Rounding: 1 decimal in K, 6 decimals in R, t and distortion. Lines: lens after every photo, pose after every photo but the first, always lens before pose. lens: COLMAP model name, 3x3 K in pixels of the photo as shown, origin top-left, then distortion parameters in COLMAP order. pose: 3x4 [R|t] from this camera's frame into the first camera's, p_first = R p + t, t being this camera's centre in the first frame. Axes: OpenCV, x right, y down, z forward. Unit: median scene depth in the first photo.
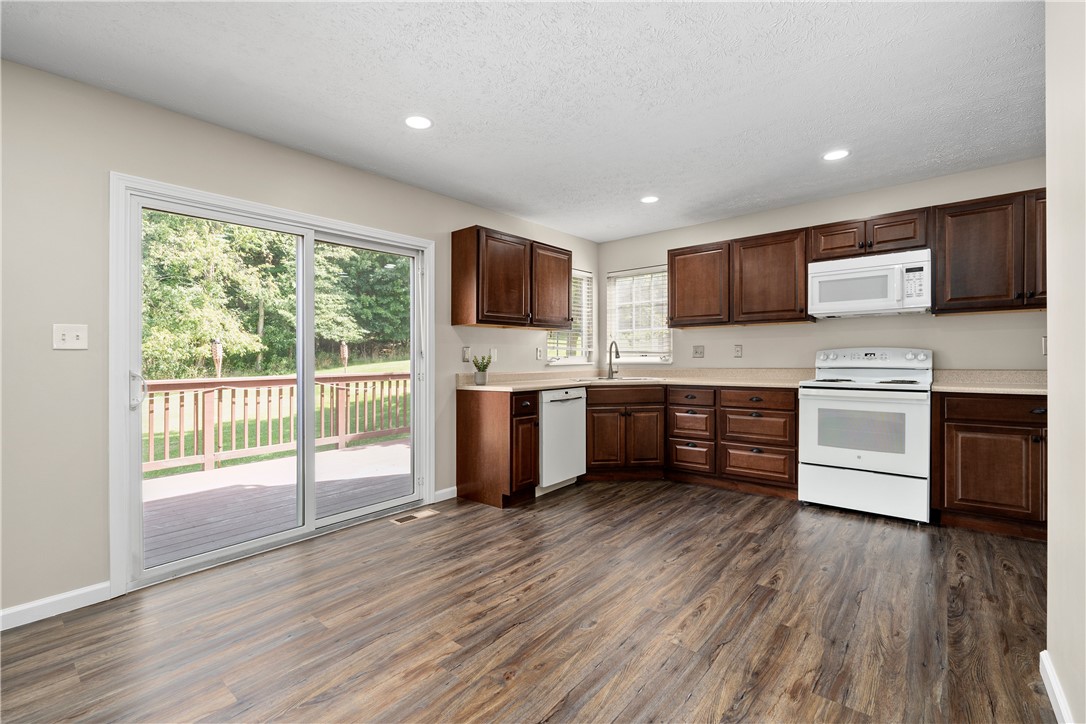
lens RADIAL K [[478.8, 0, 539.5], [0, 478.8, 362.7], [0, 0, 1]] dist [-0.001883, -0.000321]
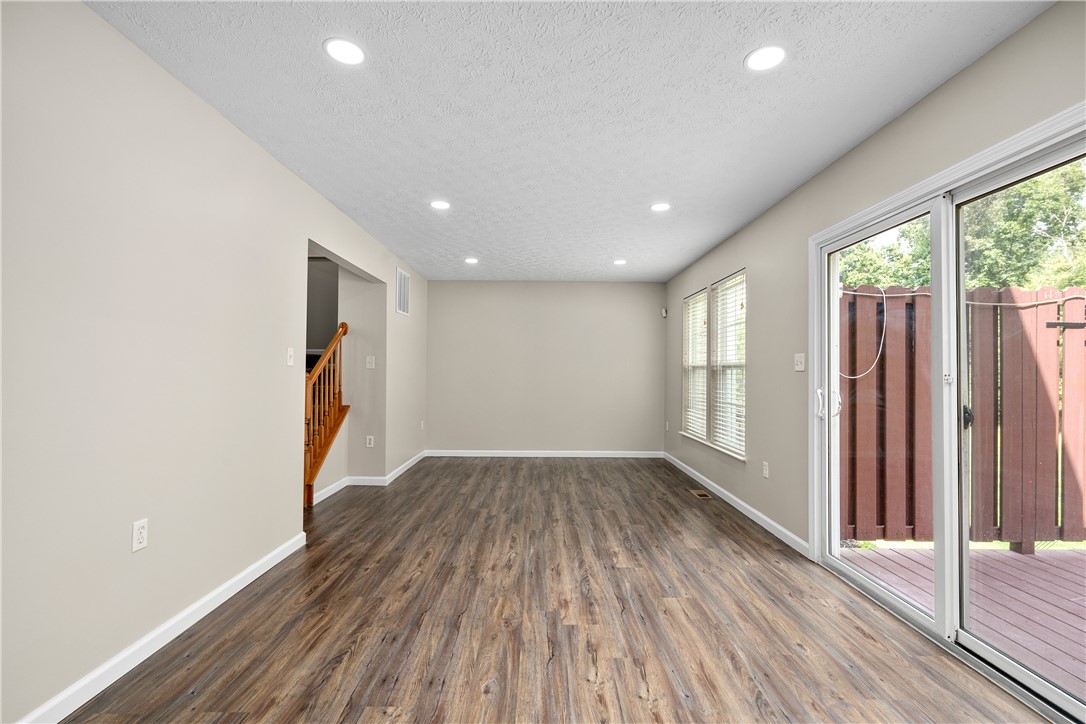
lens RADIAL K [[478.8, 0, 539.5], [0, 478.8, 362.7], [0, 0, 1]] dist [-0.001883, -0.000321]
pose [[-0.761059, -0.005161, -0.648662, 0.343542], [-0.005076, 0.999985, -0.002001, -0.027700], [0.648663, 0.001769, -0.761074, 0.977466]]
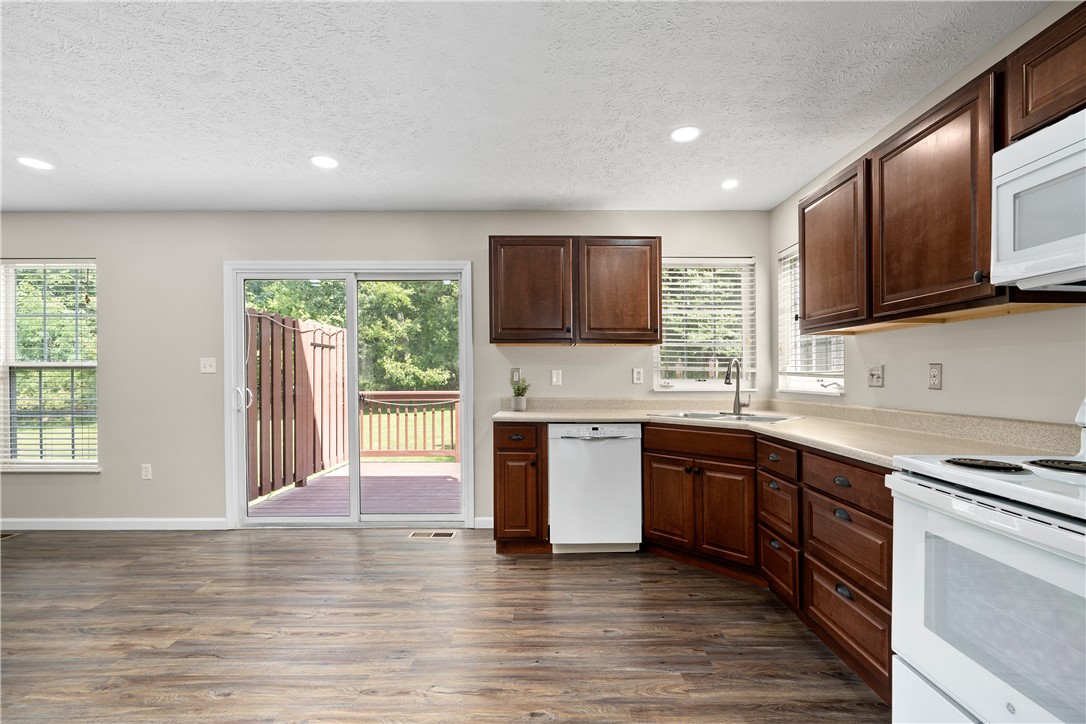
lens RADIAL K [[481.6, 0, 549.6], [0, 481.6, 376.8], [0, 0, 1]] dist [-0.001937, -0.000276]
pose [[0.649598, 0.014921, -0.760132, 0.653579], [-0.013992, 0.999873, 0.007670, -0.027623], [0.760149, 0.005654, 0.649724, 0.497760]]
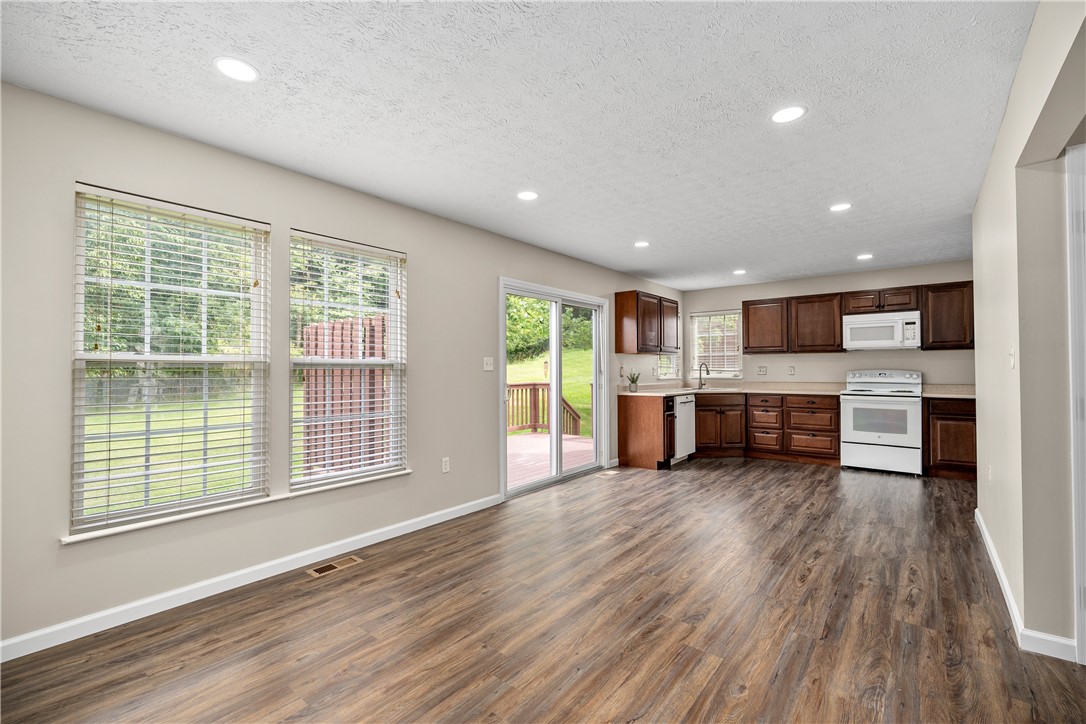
lens RADIAL K [[485.5, 0, 529.5], [0, 485.5, 360.6], [0, 0, 1]] dist [-0.021137, 0.009369]
pose [[0.999820, 0.008097, 0.017138, -0.523598], [-0.007638, 0.999615, -0.026675, -0.011320], [-0.017347, 0.026540, 0.999497, -0.593613]]
